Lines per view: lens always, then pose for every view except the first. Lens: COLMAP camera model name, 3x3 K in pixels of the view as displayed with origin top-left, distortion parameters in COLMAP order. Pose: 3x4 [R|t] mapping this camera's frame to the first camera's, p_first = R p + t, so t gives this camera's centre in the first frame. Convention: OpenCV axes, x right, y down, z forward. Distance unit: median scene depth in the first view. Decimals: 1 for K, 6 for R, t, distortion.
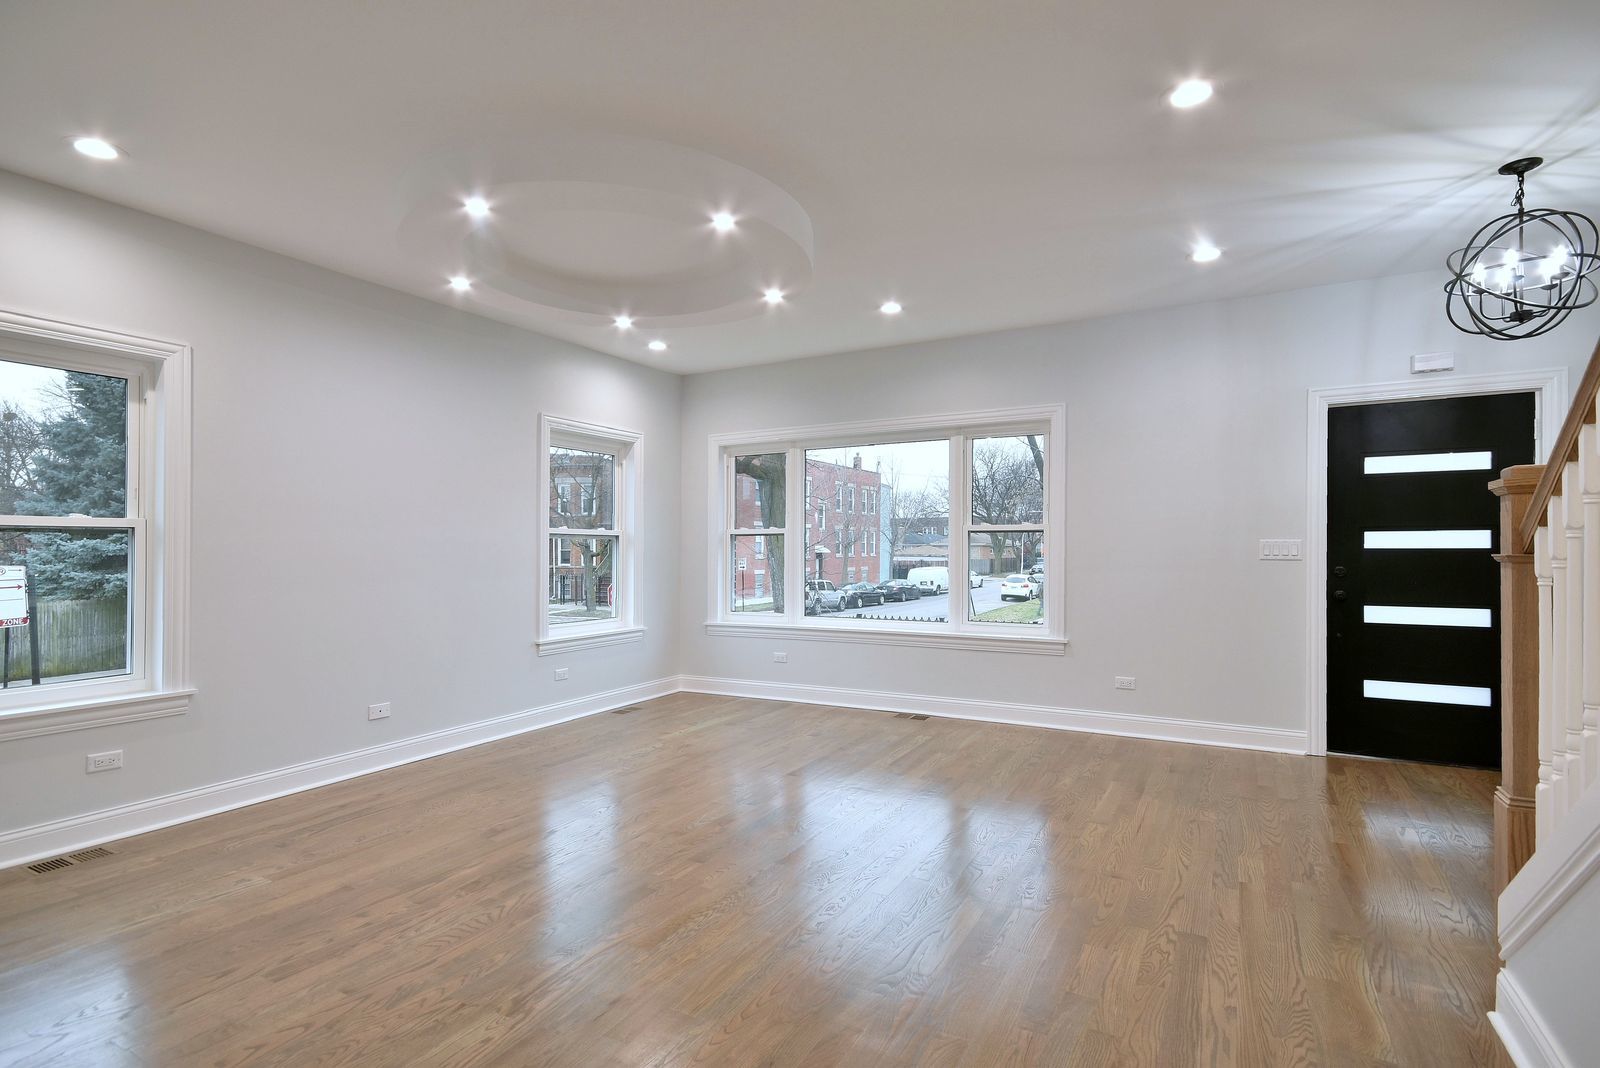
lens RADIAL K [[786.6, 0, 800.0], [0, 786.6, 534.0], [0, 0, 1]] dist [0.009218, 0.000583]
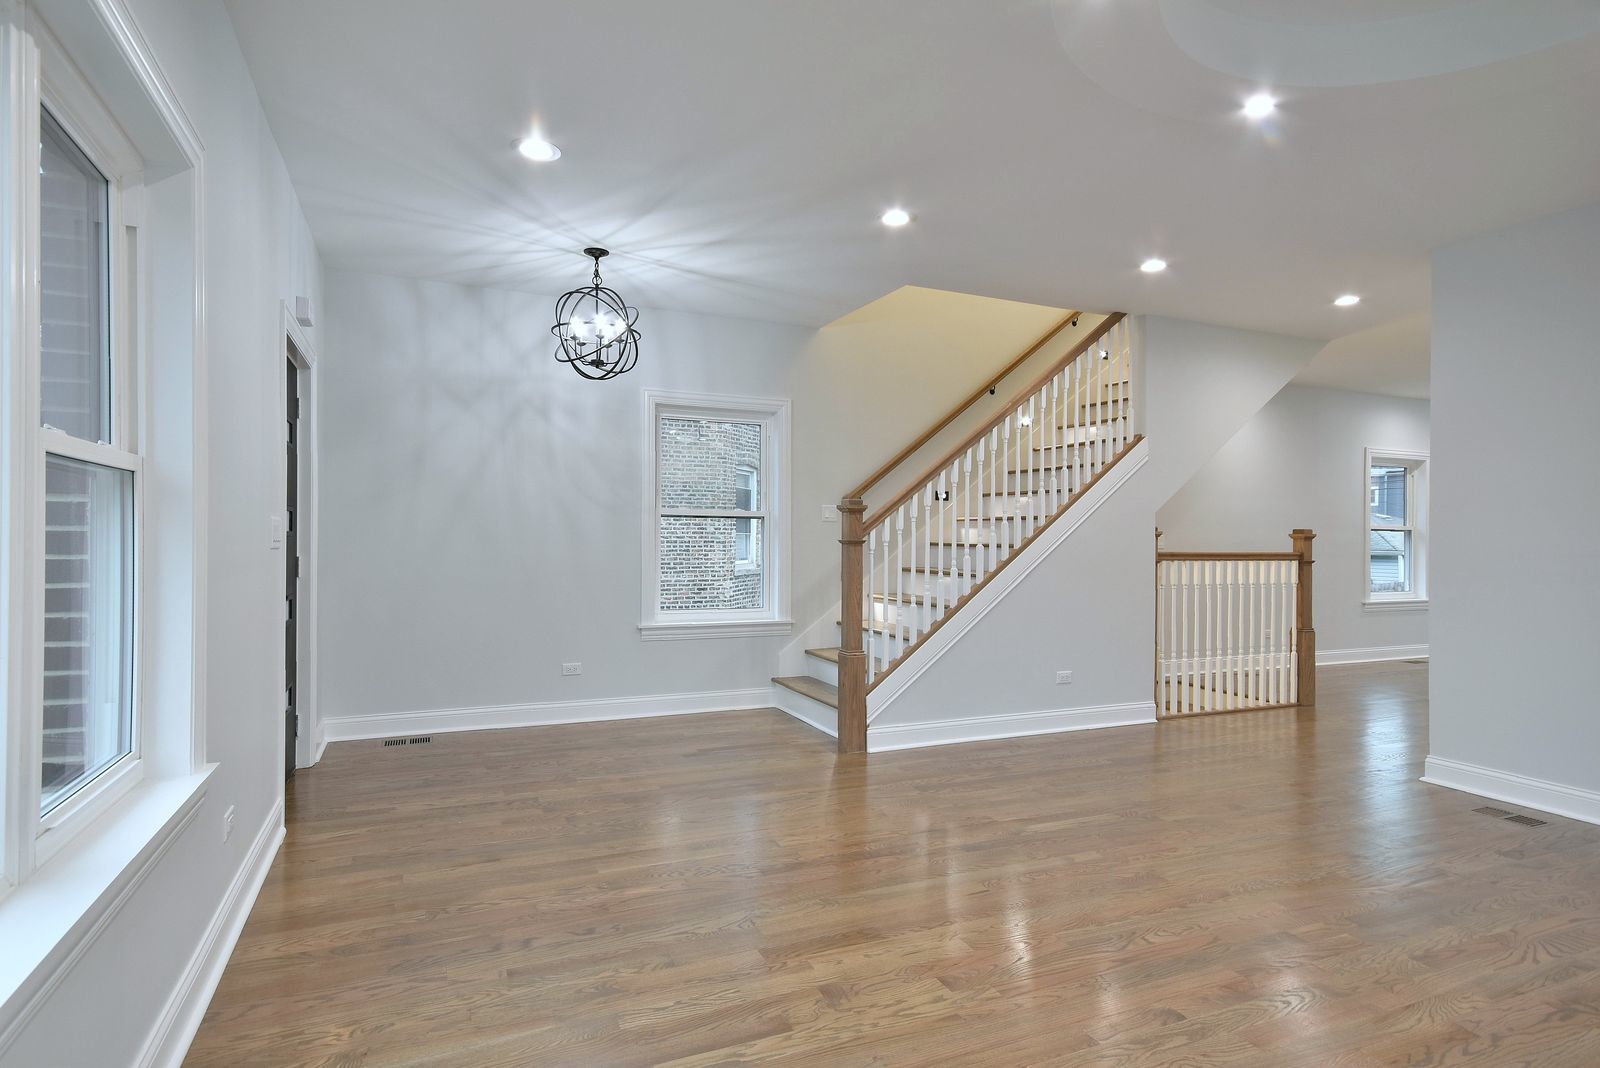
lens RADIAL K [[852.7, 0, 803.9], [0, 852.7, 520.5], [0, 0, 1]] dist [0.017382, -0.000770]
pose [[-0.802912, 0.006854, 0.596058, -0.180837], [-0.020246, 0.999043, -0.038759, 0.031879], [-0.595754, -0.043188, -0.802005, 1.421075]]
